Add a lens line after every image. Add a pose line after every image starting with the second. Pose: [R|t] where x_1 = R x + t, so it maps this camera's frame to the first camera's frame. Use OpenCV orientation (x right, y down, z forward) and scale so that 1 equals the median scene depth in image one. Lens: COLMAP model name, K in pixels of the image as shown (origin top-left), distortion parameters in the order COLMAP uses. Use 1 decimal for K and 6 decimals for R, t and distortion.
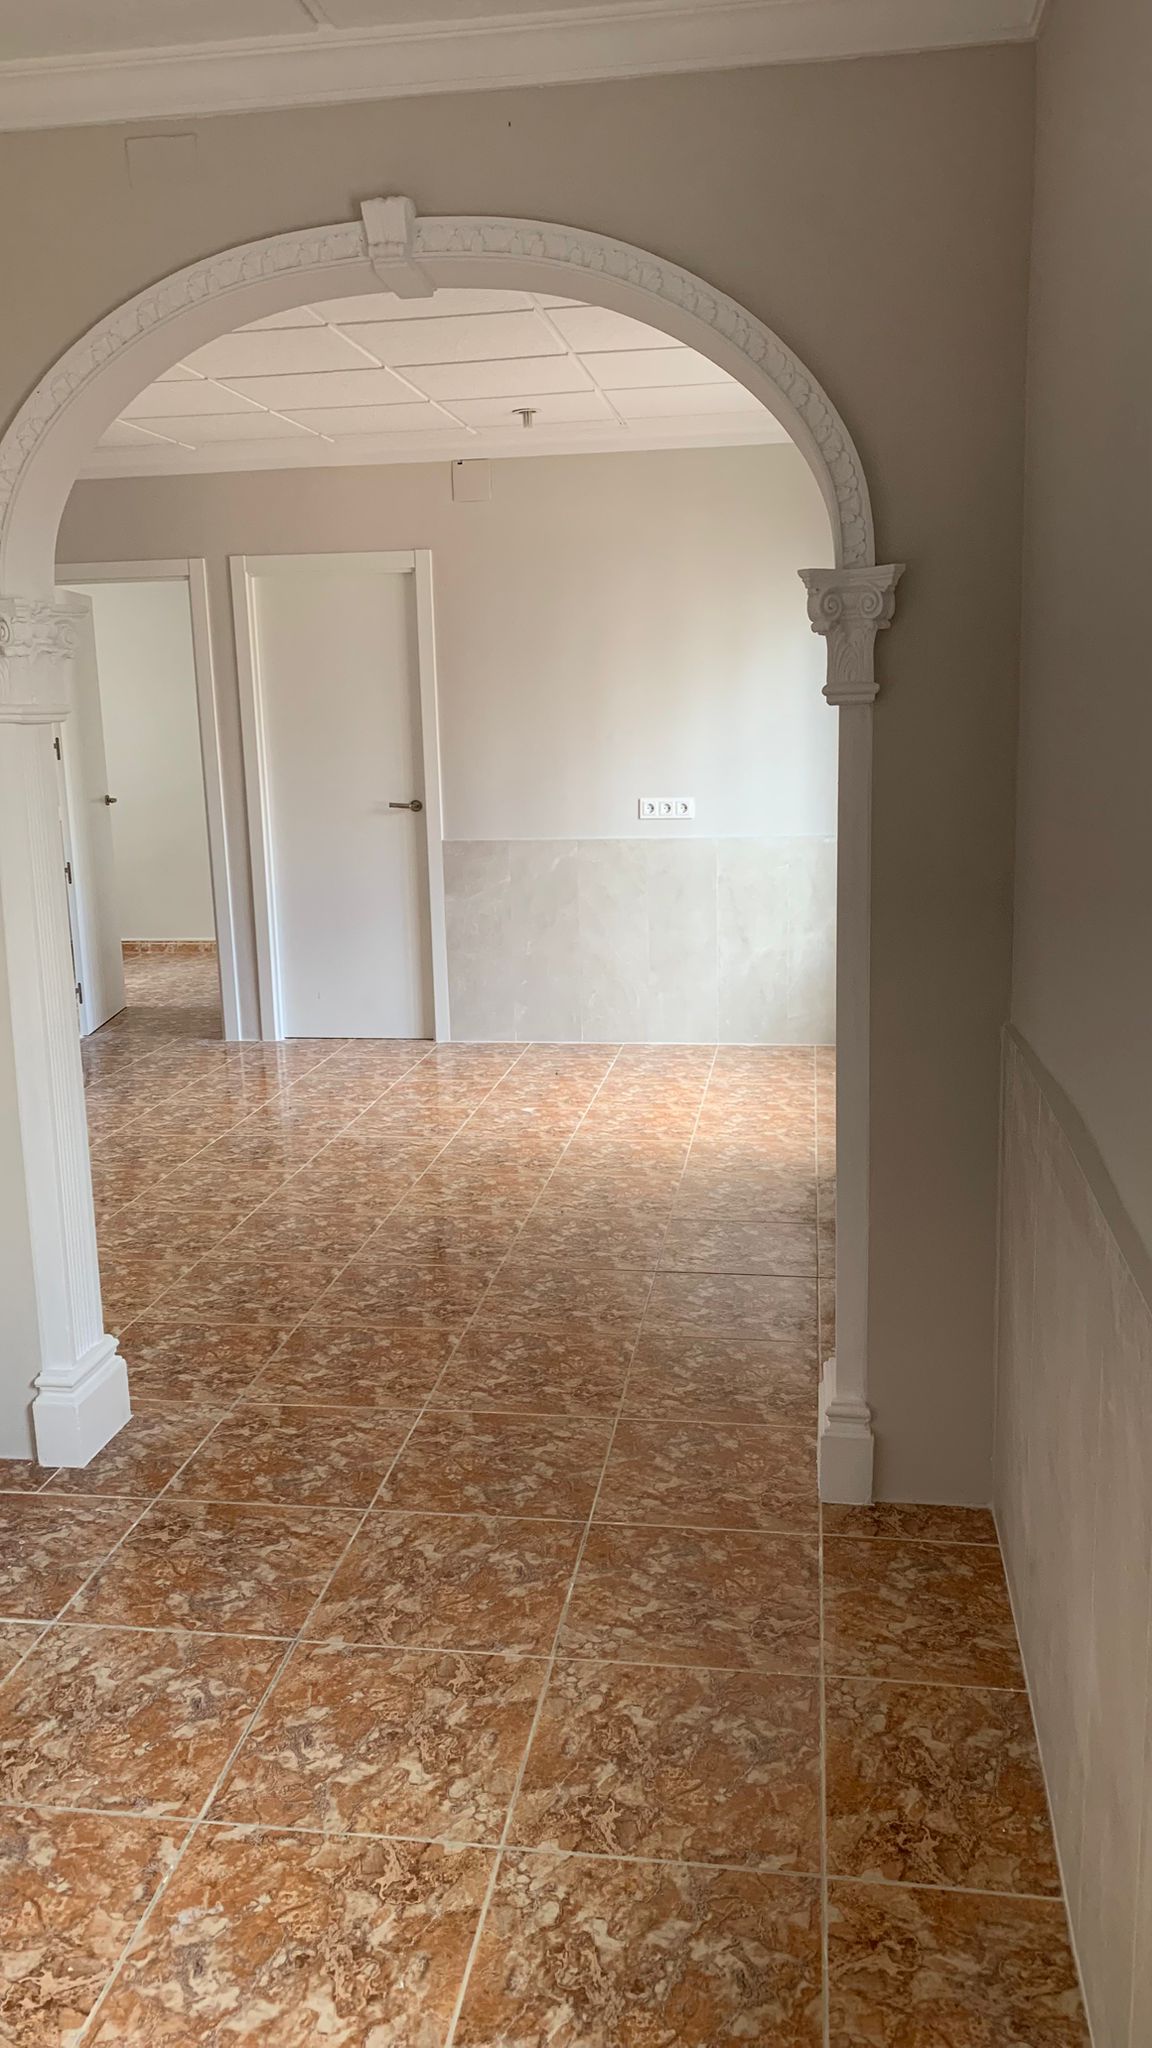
lens RADIAL K [[1531.4, 0, 587.5], [0, 1531.4, 1033.9], [0, 0, 1]] dist [0.020228, -0.020631]
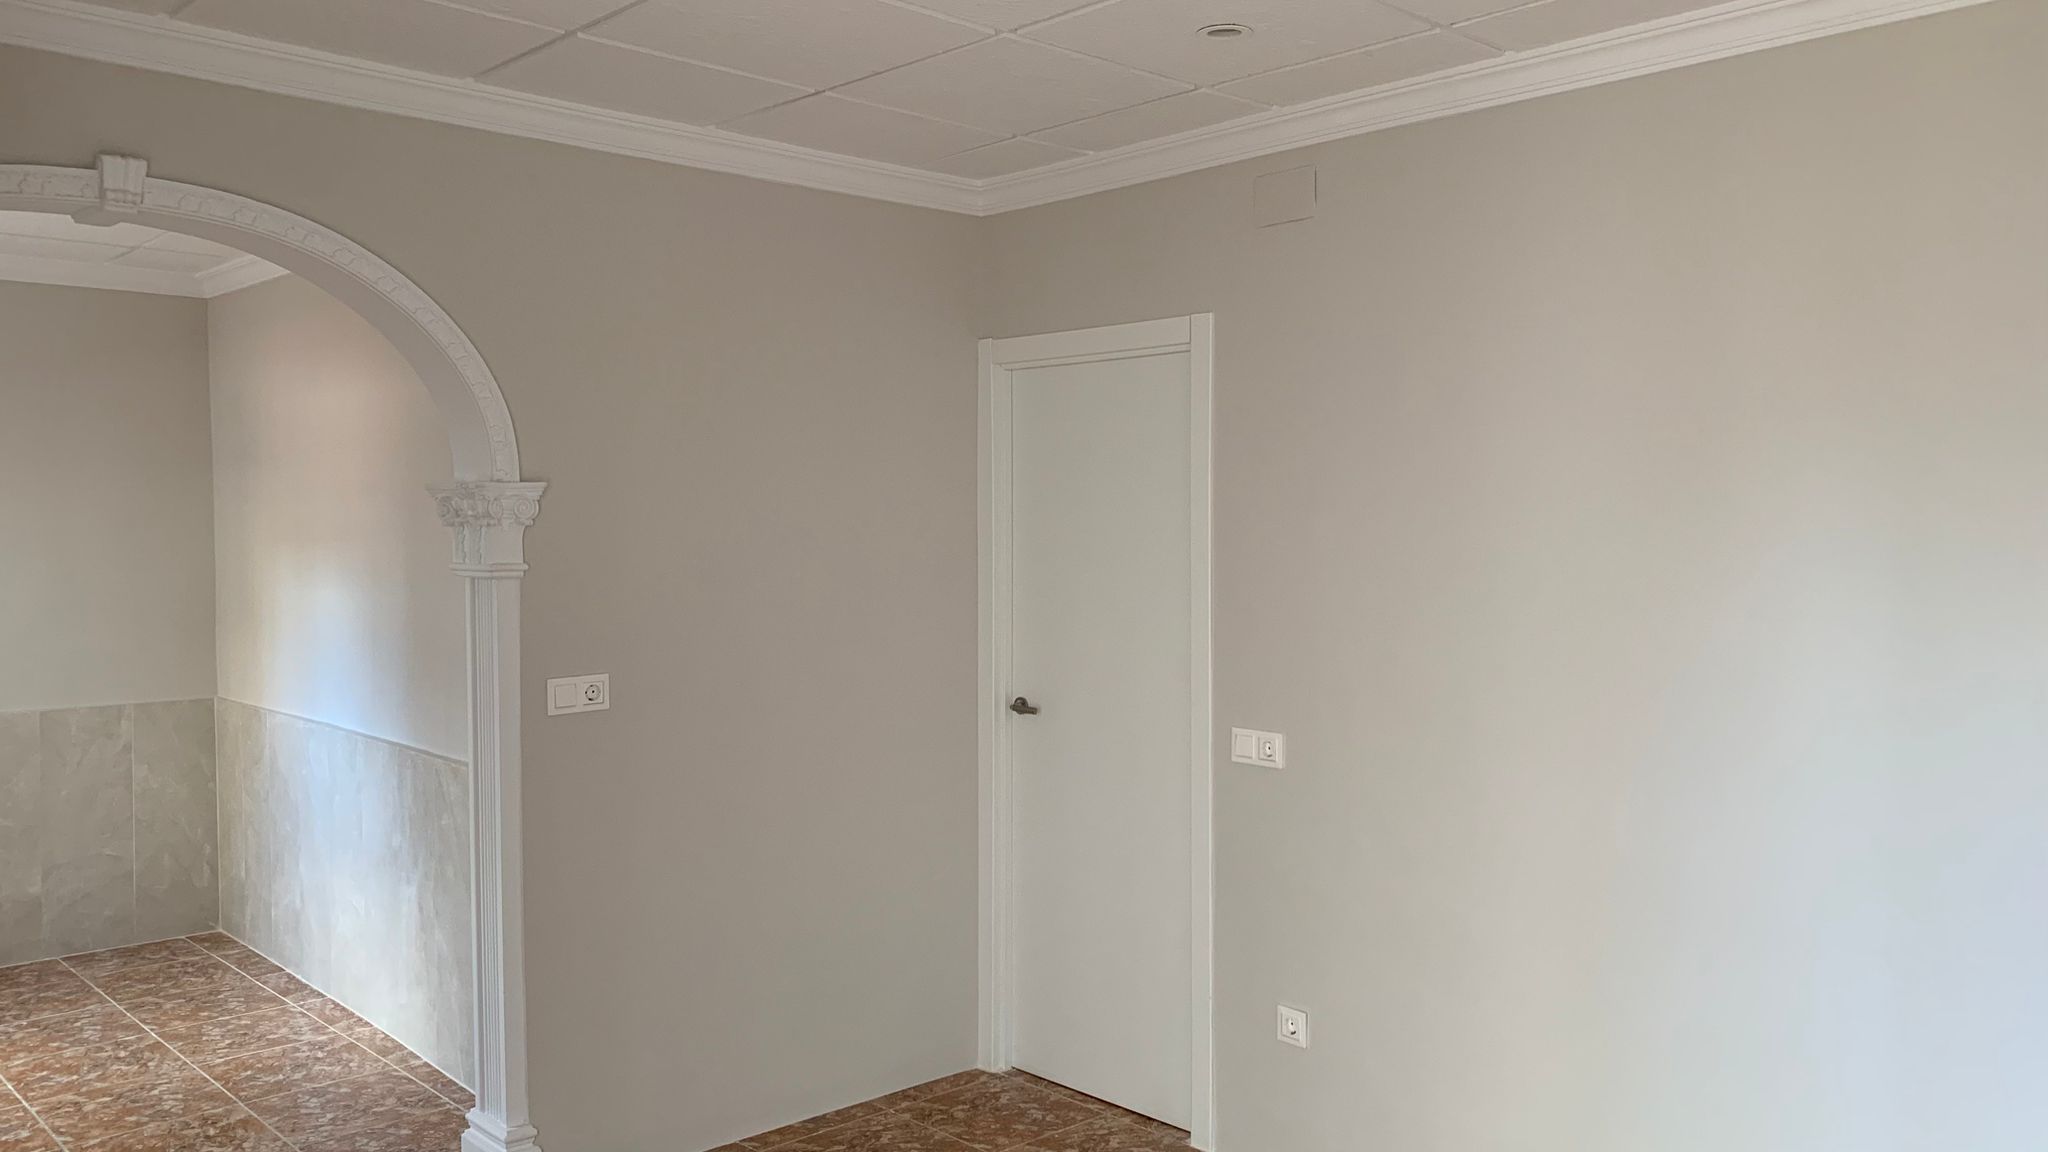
lens RADIAL K [[1531.4, 0, 1037.5], [0, 1531.4, 579.4], [0, 0, 1]] dist [0.020228, -0.020631]
pose [[-0.609795, 0.048271, -0.791088, 0.377167], [-0.154504, 0.971754, 0.178390, -0.540966], [0.777354, 0.231007, -0.585112, 2.278028]]
